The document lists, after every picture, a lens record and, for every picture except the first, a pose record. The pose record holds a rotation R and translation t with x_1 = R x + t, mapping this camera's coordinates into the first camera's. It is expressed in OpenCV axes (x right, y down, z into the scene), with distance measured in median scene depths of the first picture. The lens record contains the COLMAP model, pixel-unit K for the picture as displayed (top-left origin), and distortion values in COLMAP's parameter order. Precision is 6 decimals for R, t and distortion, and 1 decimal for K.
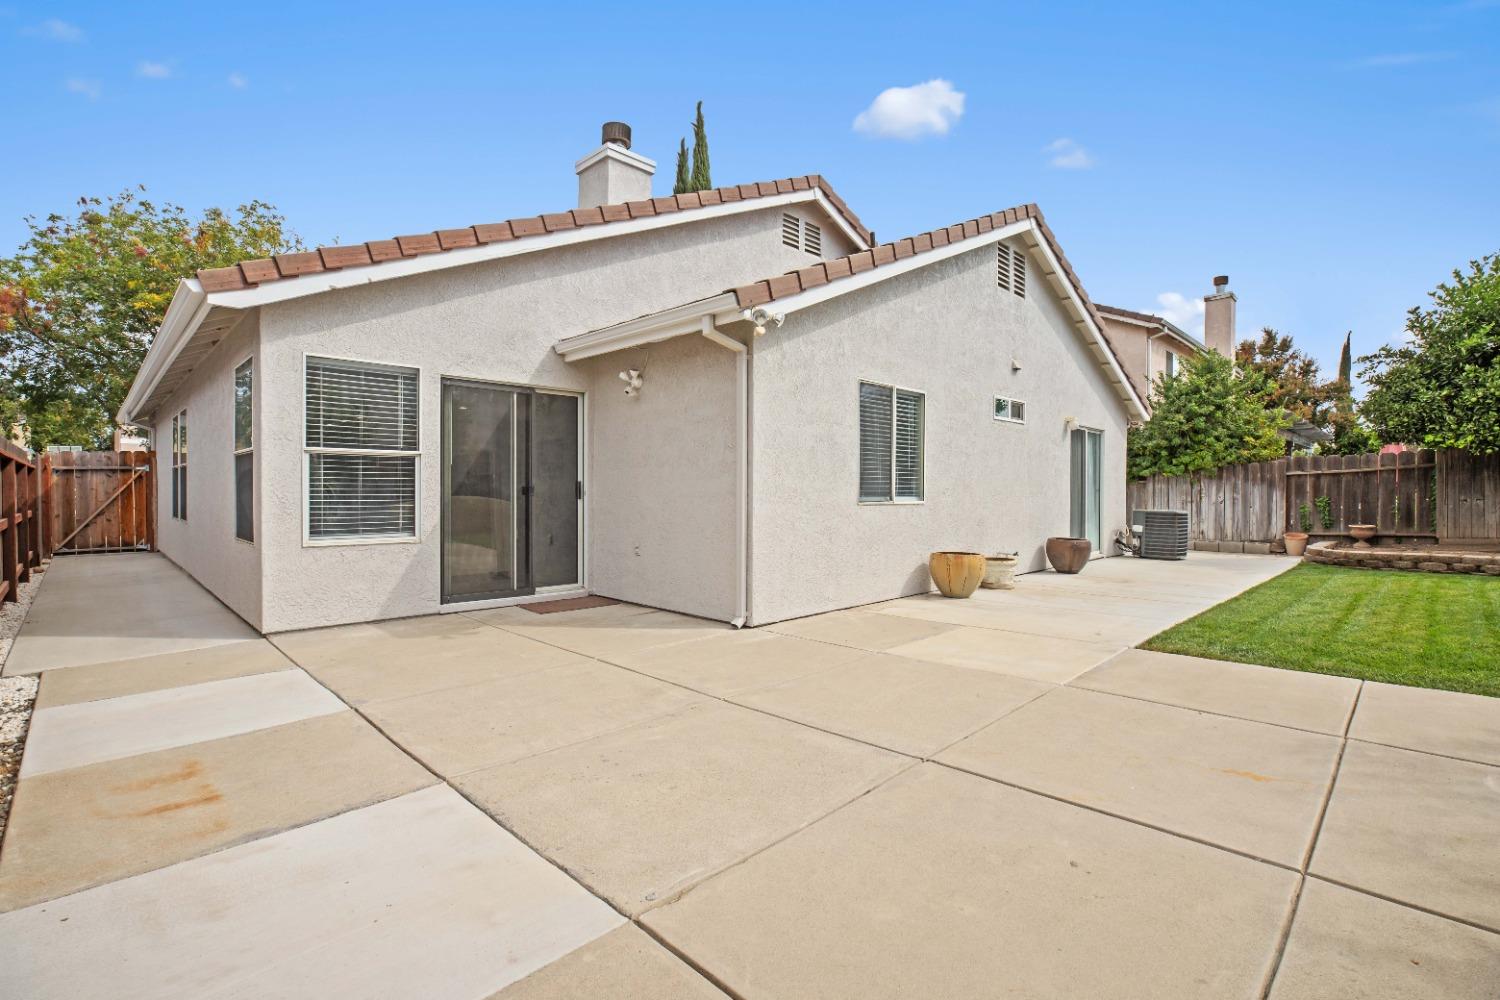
lens RADIAL K [[679.0, 0, 747.7], [0, 679.0, 493.4], [0, 0, 1]] dist [0.003453, 0.000024]
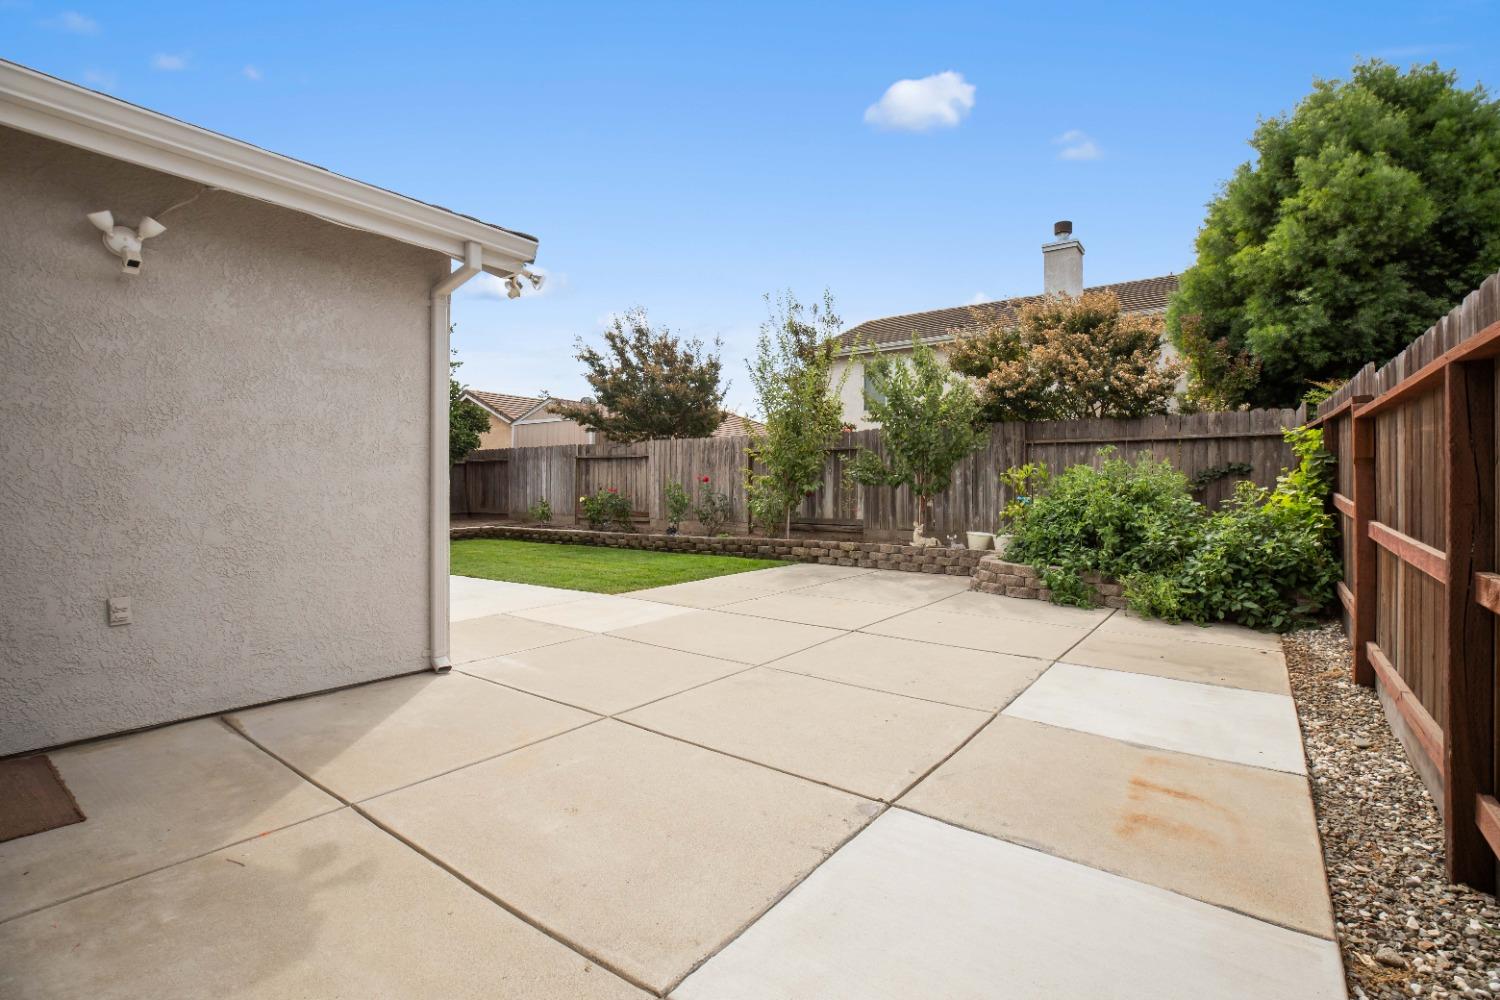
lens RADIAL K [[679.0, 0, 747.7], [0, 679.0, 493.4], [0, 0, 1]] dist [0.003453, 0.000024]
pose [[-0.147115, -0.002751, 0.989116, -1.693919], [0.010948, 0.999930, 0.004410, 0.002799], [-0.989059, 0.011477, -0.147075, 1.711508]]
